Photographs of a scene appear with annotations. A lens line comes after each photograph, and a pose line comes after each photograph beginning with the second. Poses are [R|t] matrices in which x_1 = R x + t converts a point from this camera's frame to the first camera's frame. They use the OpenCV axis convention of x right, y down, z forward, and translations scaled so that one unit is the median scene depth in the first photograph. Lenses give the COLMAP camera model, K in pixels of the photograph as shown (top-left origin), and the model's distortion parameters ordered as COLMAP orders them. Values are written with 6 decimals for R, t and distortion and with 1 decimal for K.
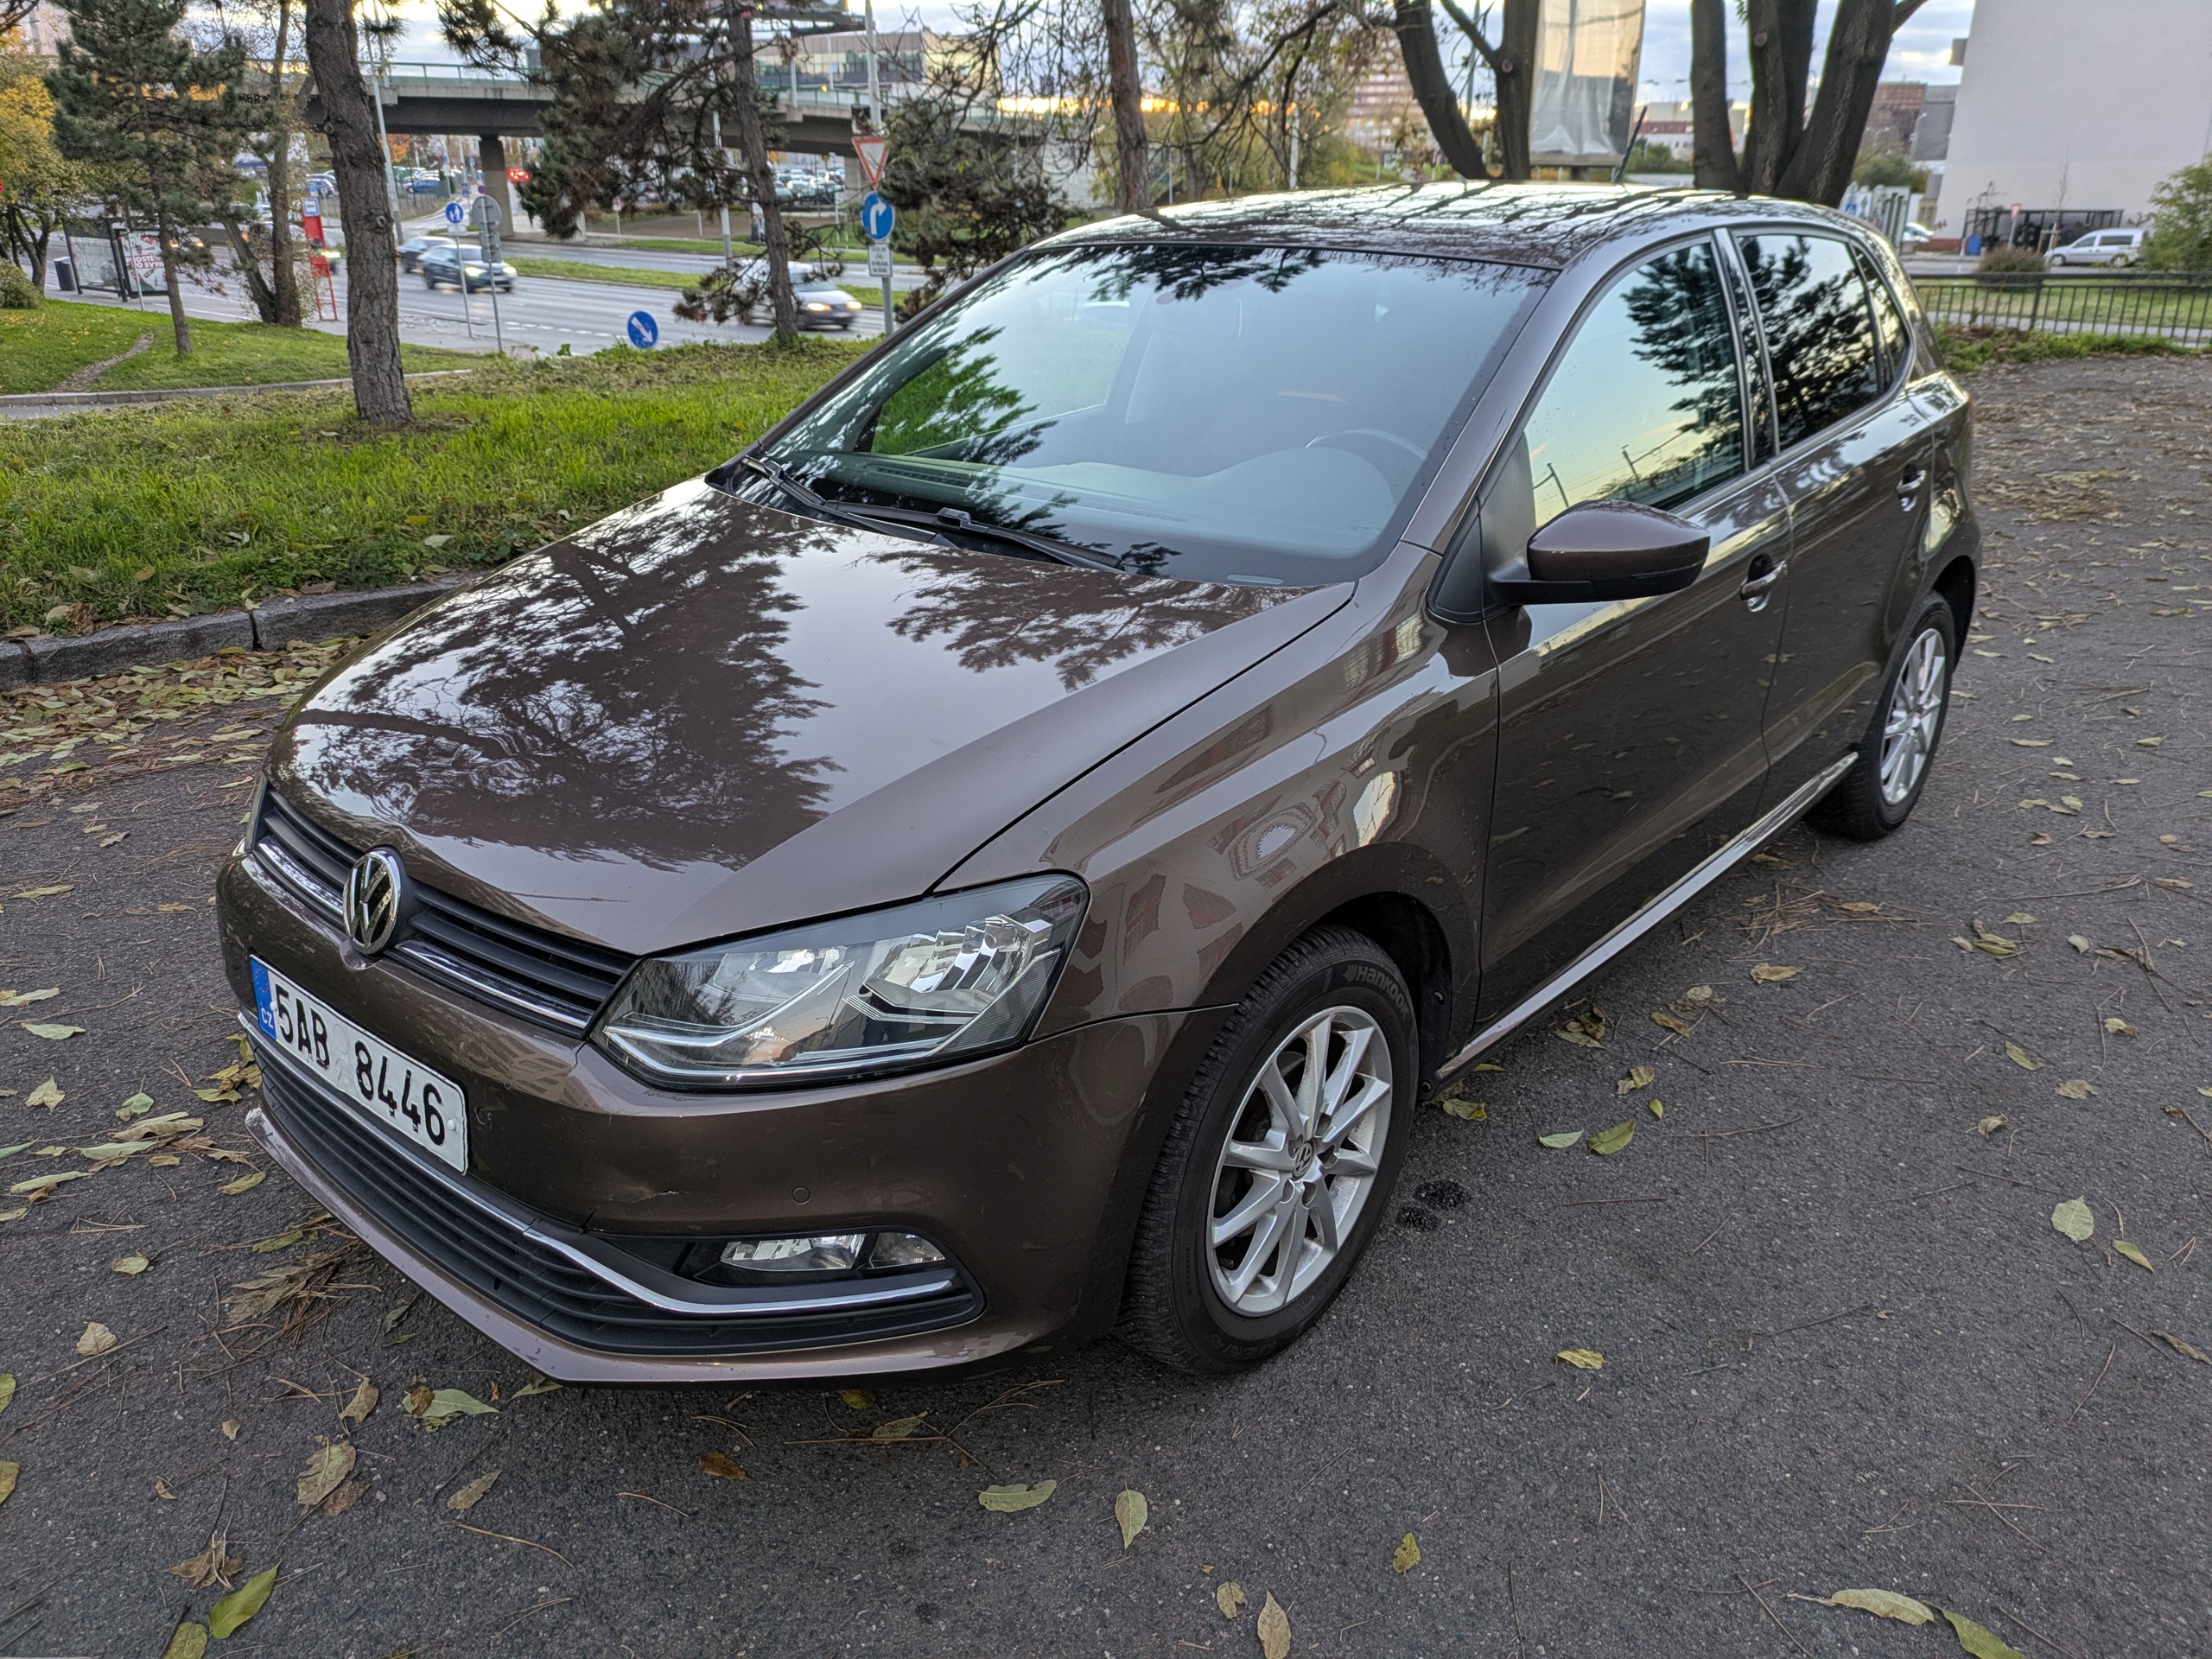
lens RADIAL K [[1590.7, 0, 1117.5], [0, 1590.7, 840.1], [0, 0, 1]] dist [0.017778, -0.004683]
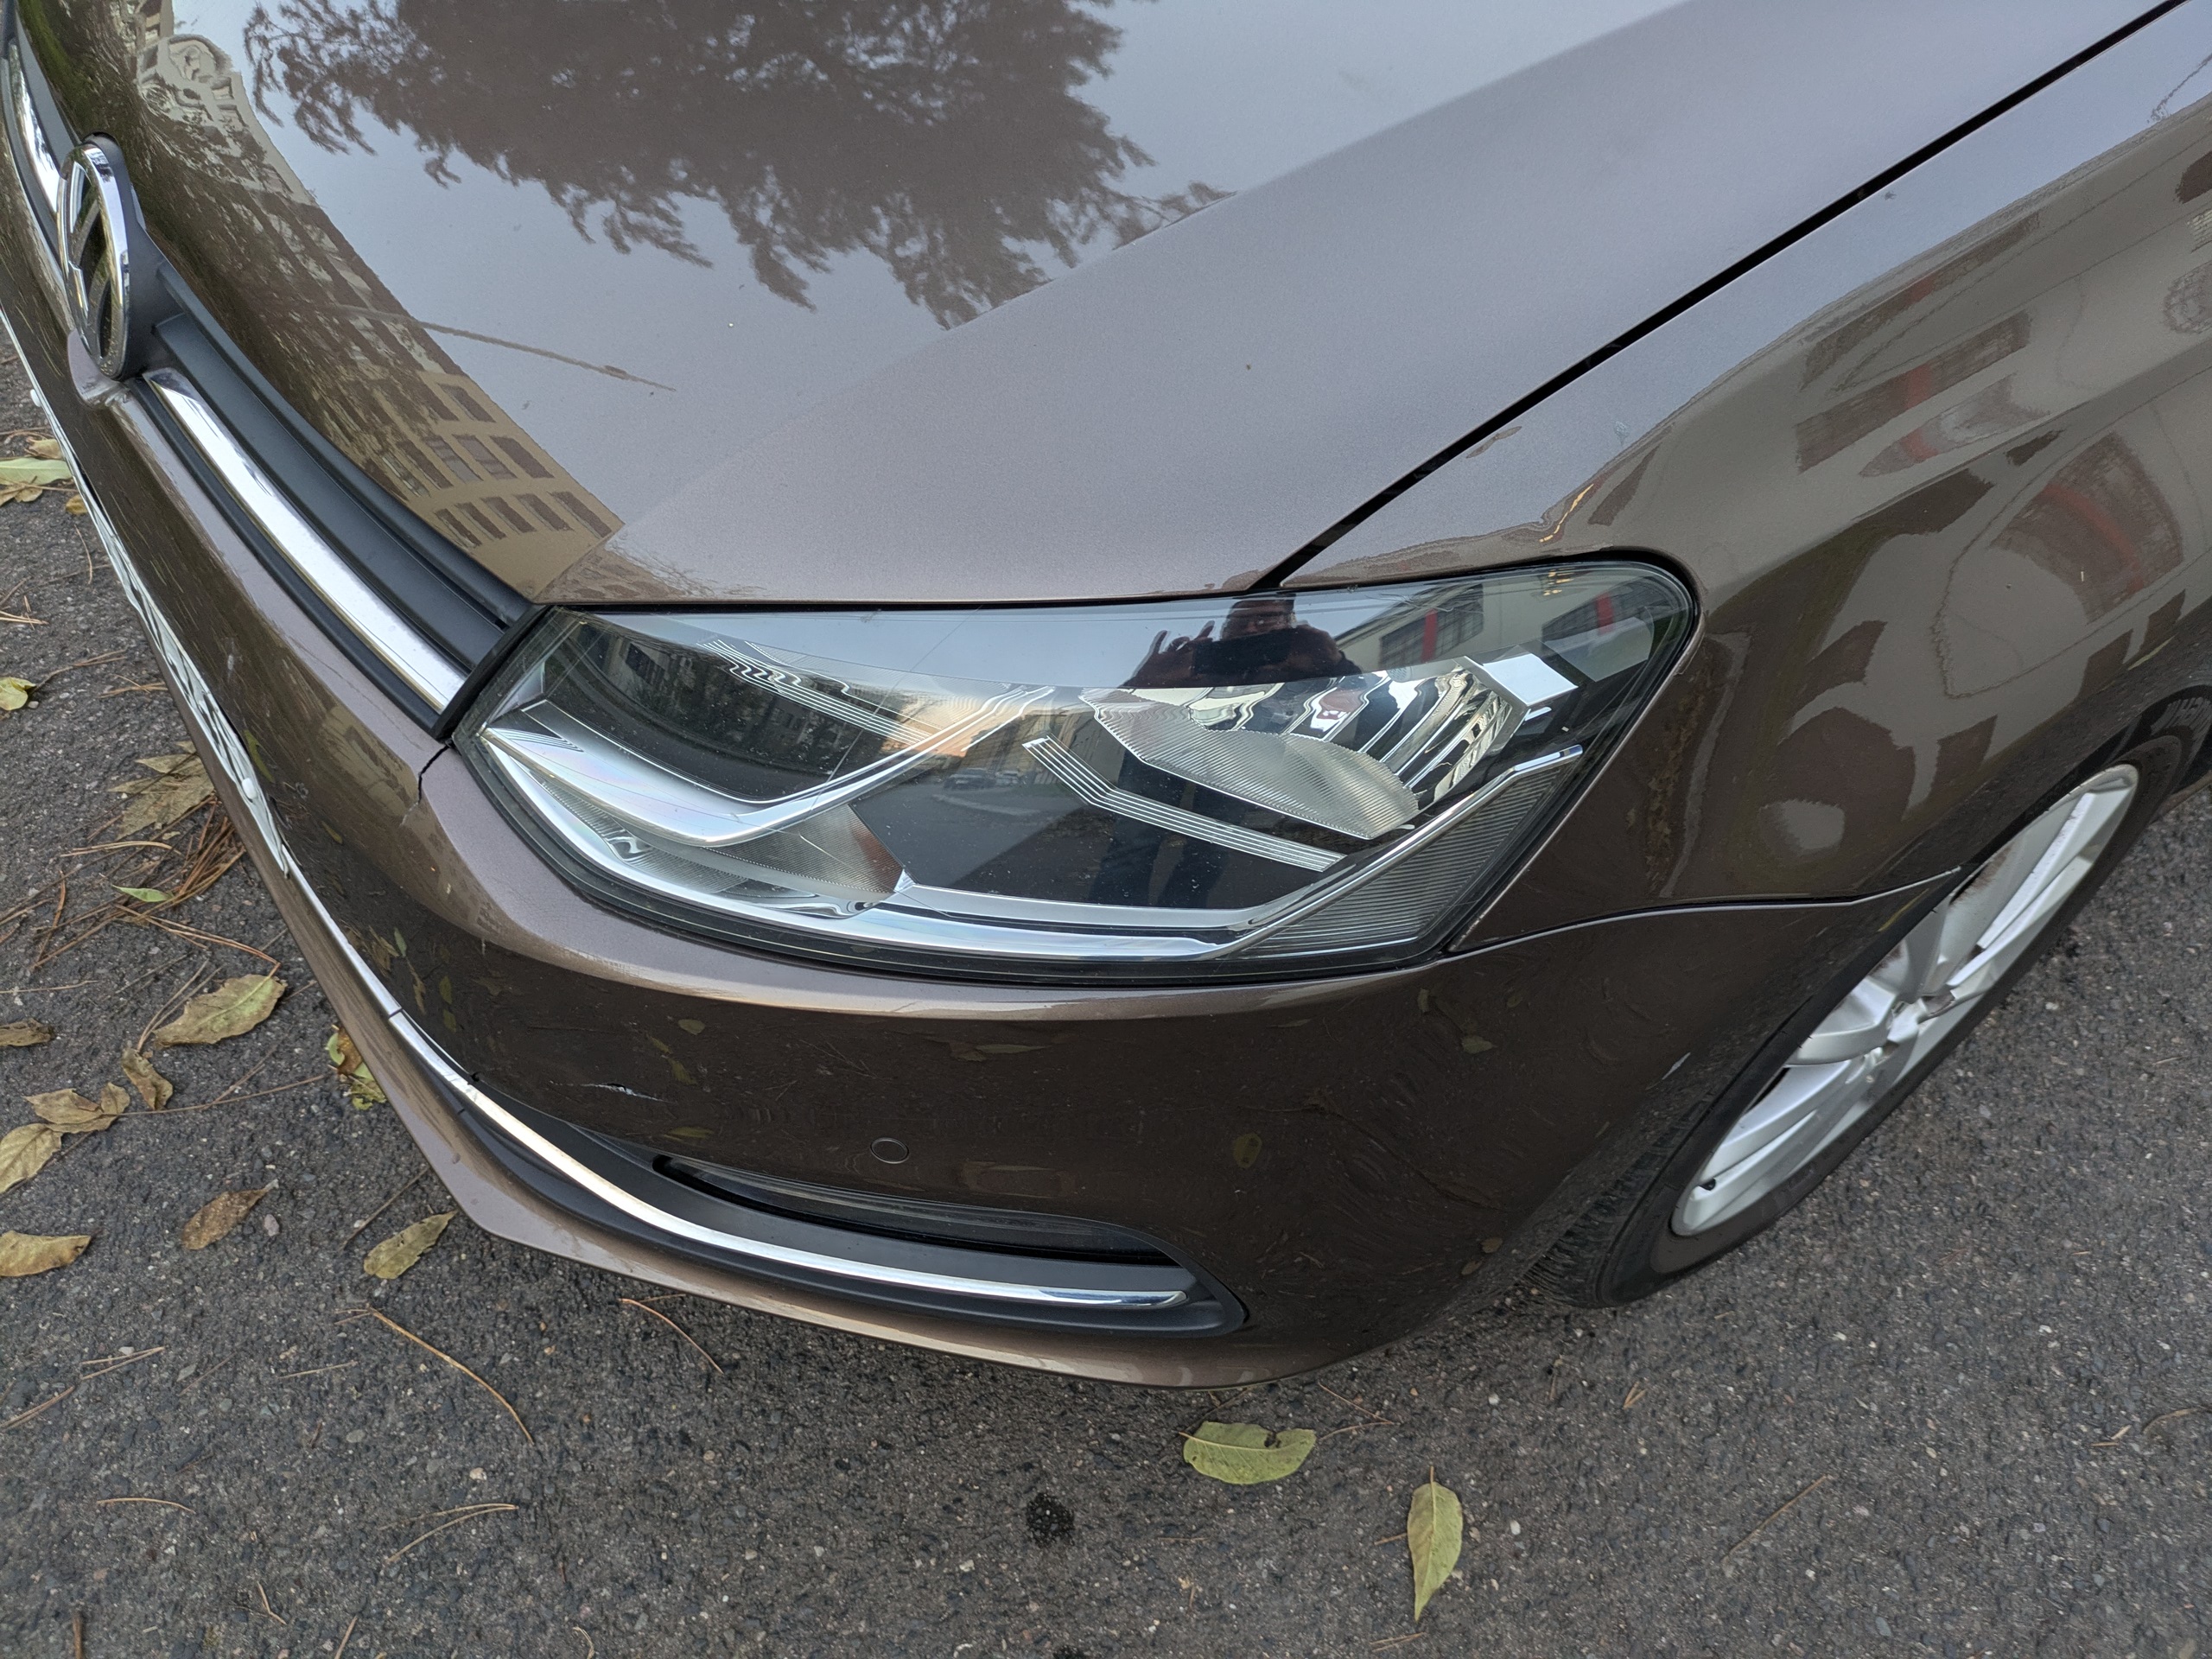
lens RADIAL K [[1647.6, 0, 1106.0], [0, 1647.6, 829.5], [0, 0, 1]] dist [0.020287, -0.004965]
pose [[0.972164, 0.198515, -0.124454, -0.086757], [-0.119836, 0.877719, 0.463950, -0.077354], [0.201337, -0.436121, 0.877076, 0.566785]]
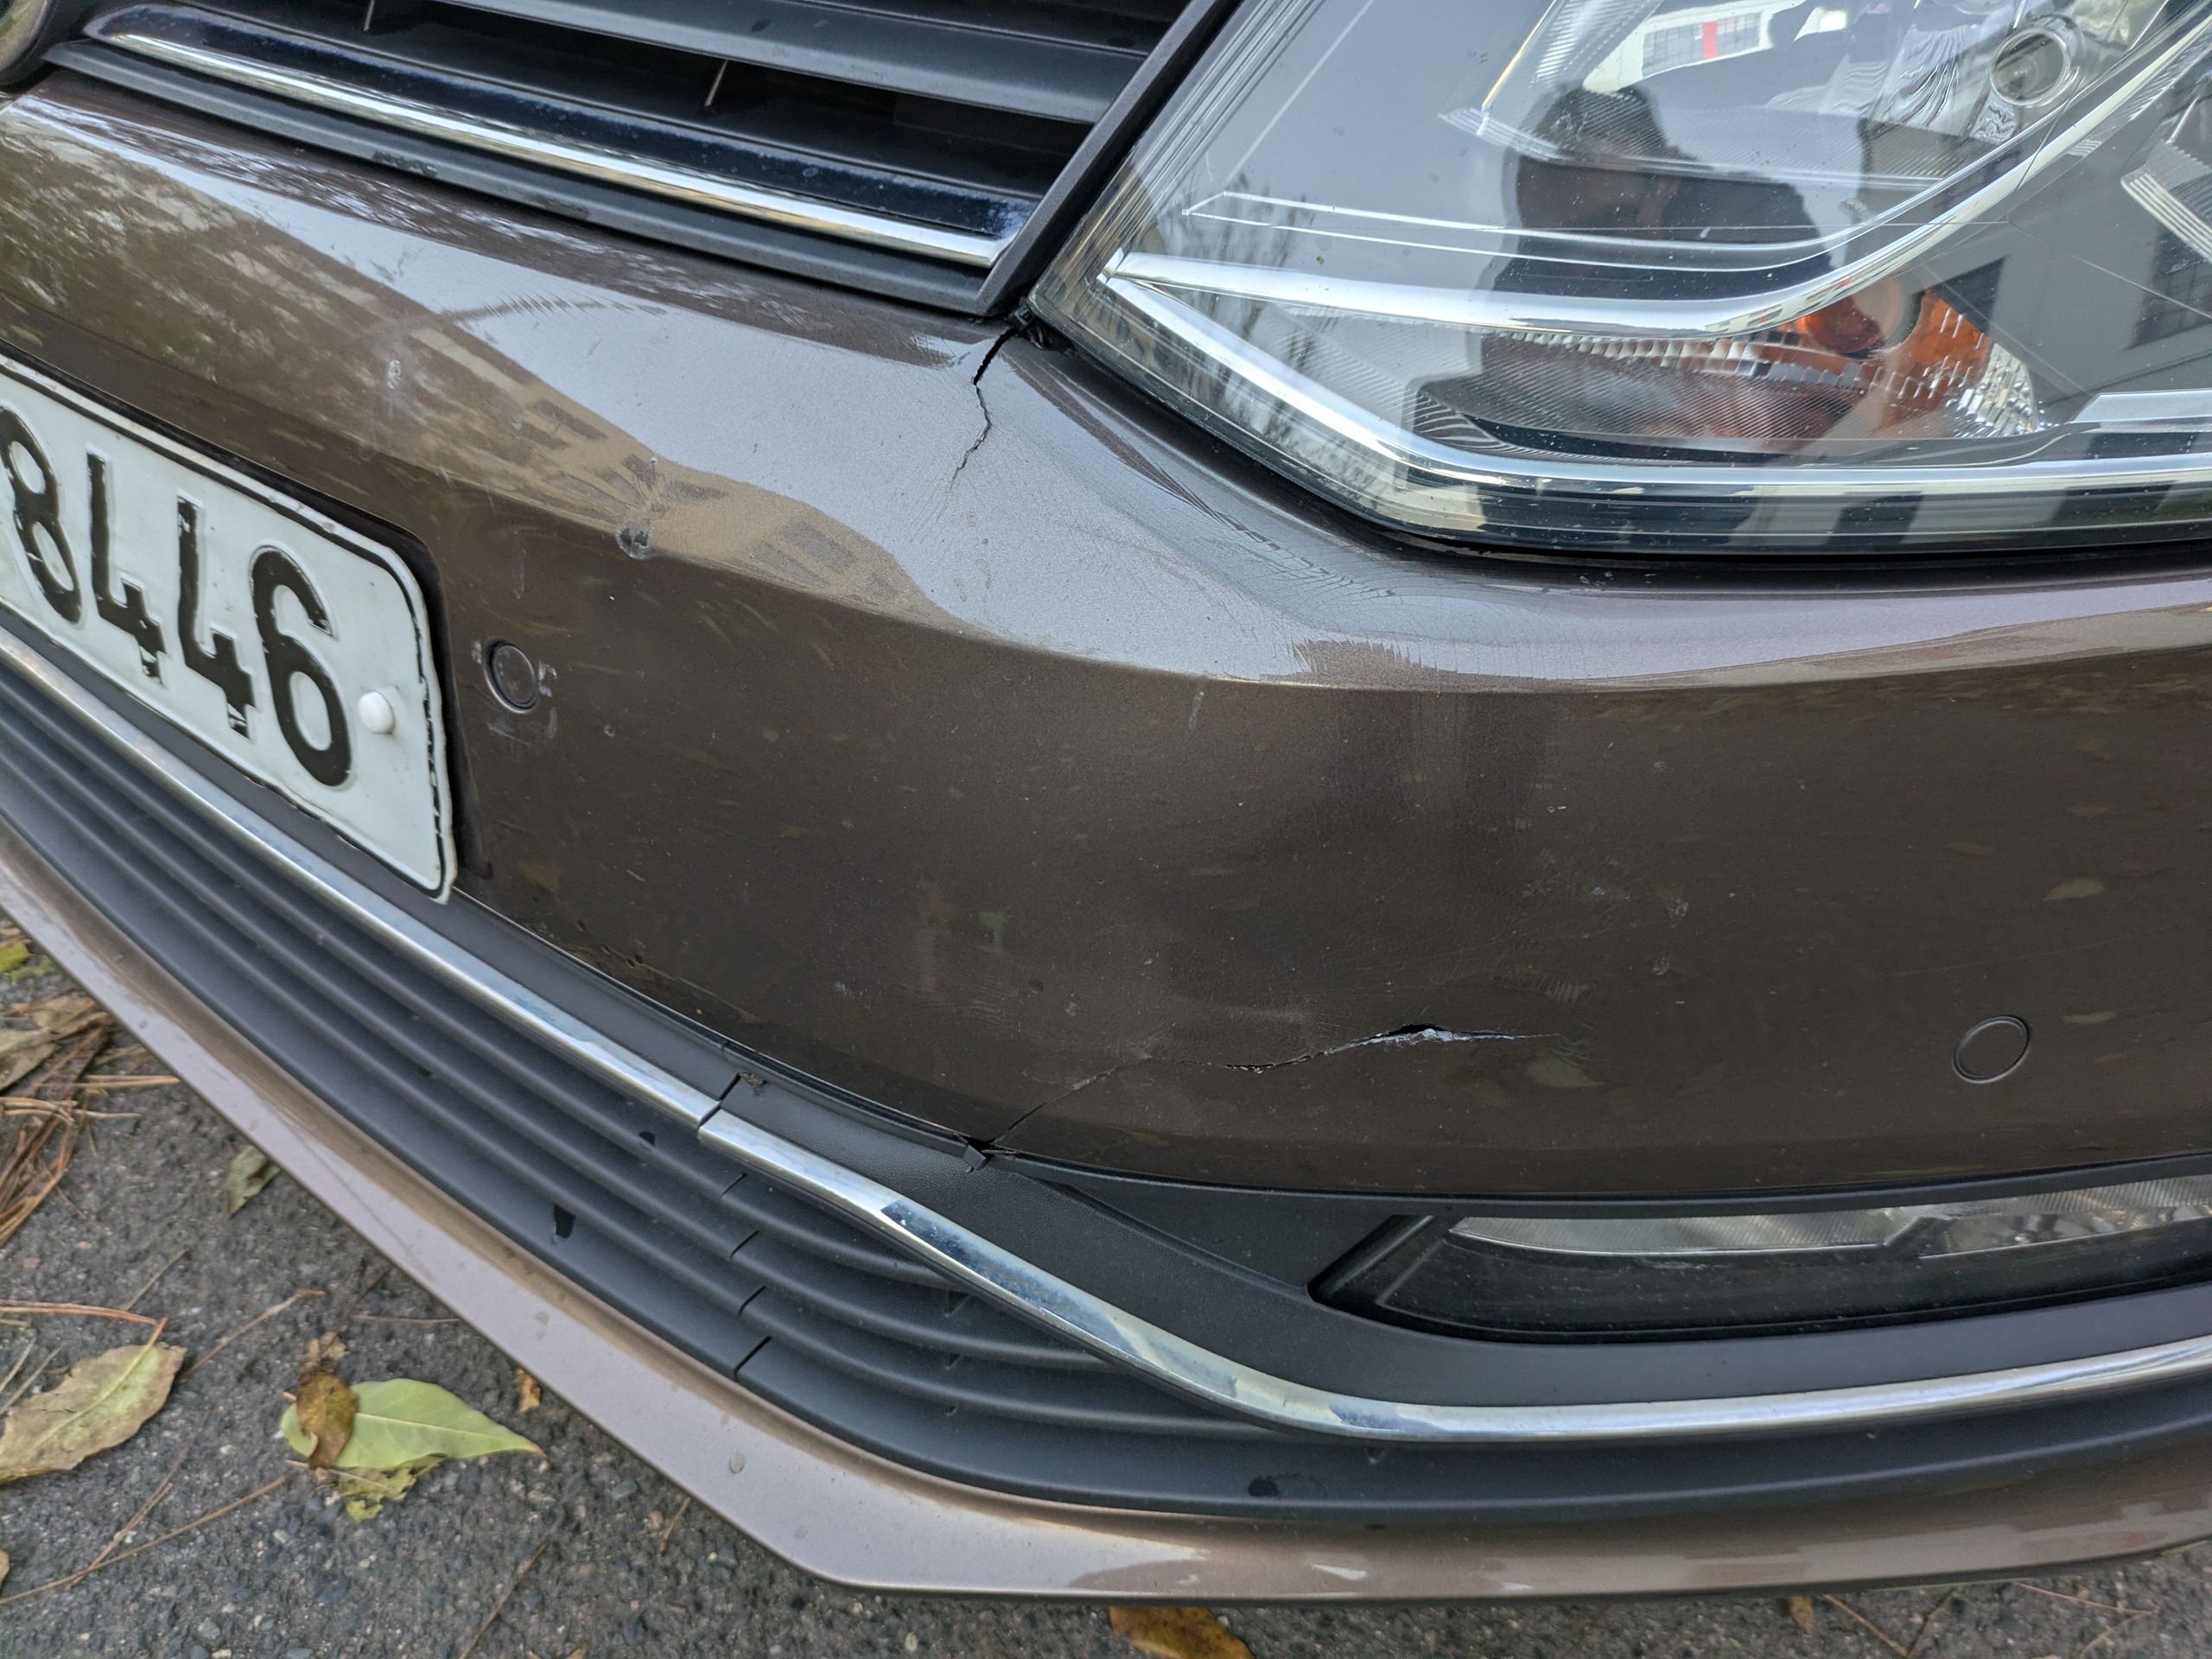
lens RADIAL K [[1667.2, 0, 1104.1], [0, 1667.2, 831.3], [0, 0, 1]] dist [0.018637, -0.003260]
pose [[0.998931, 0.012896, 0.044401, -0.298648], [-0.023082, 0.971184, 0.237209, 0.125018], [-0.040062, -0.237980, 0.970443, 0.698644]]
